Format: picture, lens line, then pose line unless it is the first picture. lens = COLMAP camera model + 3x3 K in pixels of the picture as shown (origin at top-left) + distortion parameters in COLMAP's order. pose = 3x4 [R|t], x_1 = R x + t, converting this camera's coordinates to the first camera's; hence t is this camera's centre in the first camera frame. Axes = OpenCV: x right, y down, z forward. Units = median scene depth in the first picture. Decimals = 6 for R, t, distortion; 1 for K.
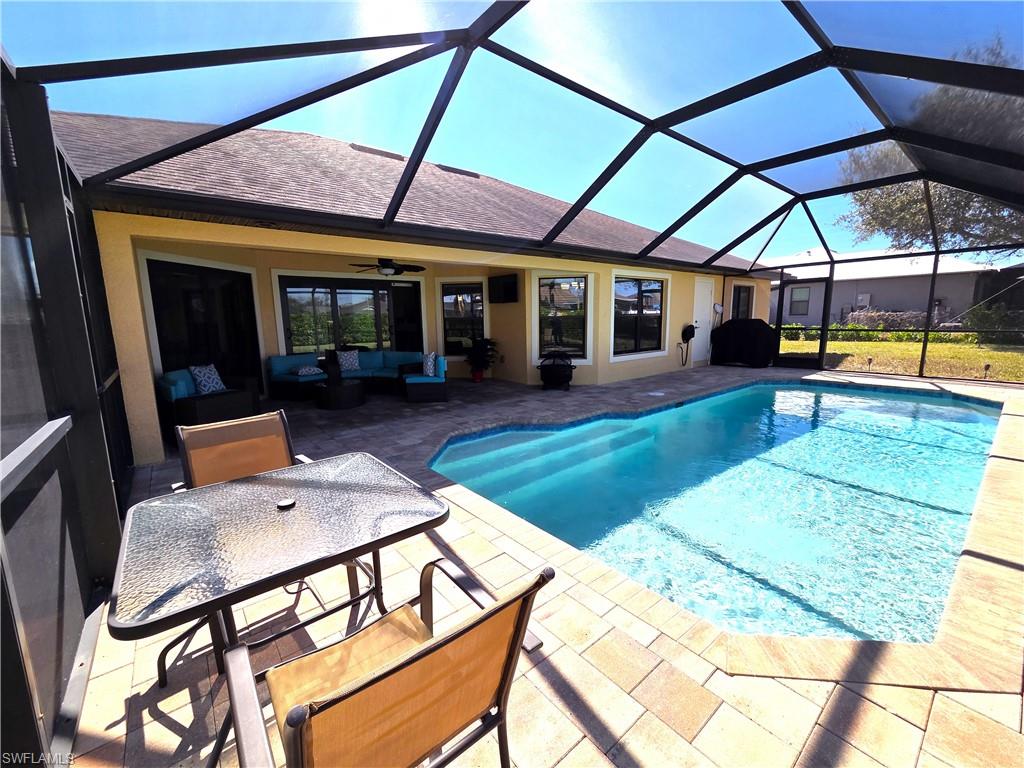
lens RADIAL K [[417.7, 0, 512.0], [0, 417.7, 384.0], [0, 0, 1]] dist [0.000307, -0.000239]
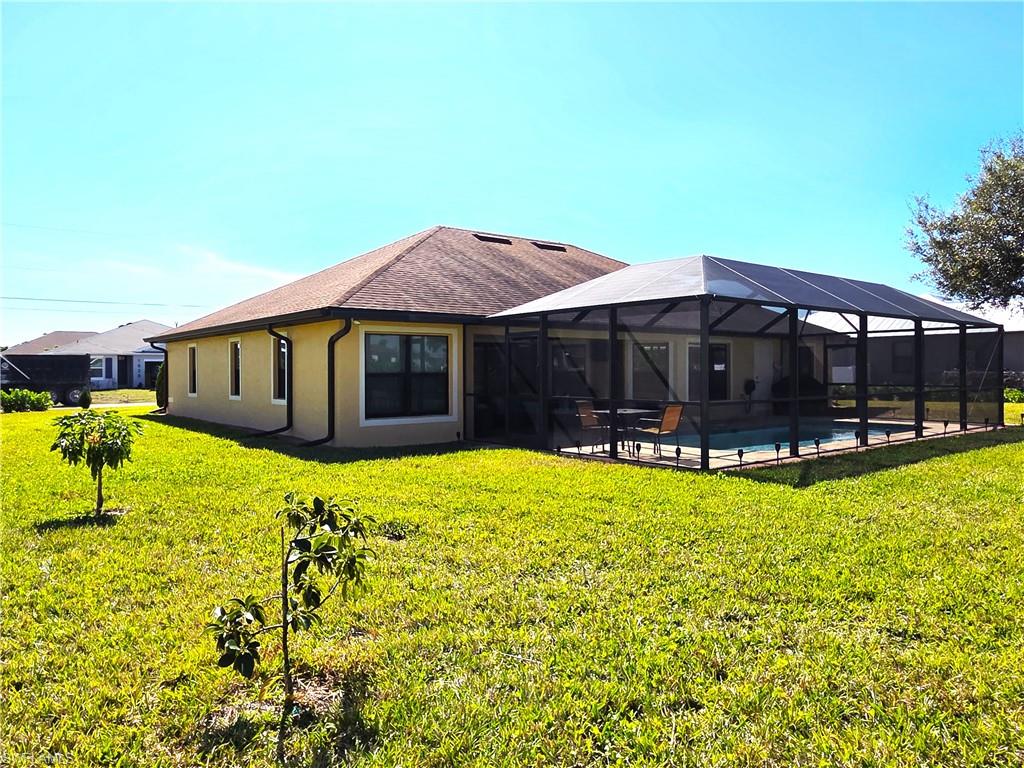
lens RADIAL K [[689.0, 0, 520.8], [0, 689.0, 382.2], [0, 0, 1]] dist [0.043891, -0.001800]
pose [[0.999934, 0.008092, 0.008204, -0.242896], [-0.006846, 0.989848, -0.141965, 0.152207], [-0.009270, 0.141899, 0.989838, -0.935494]]
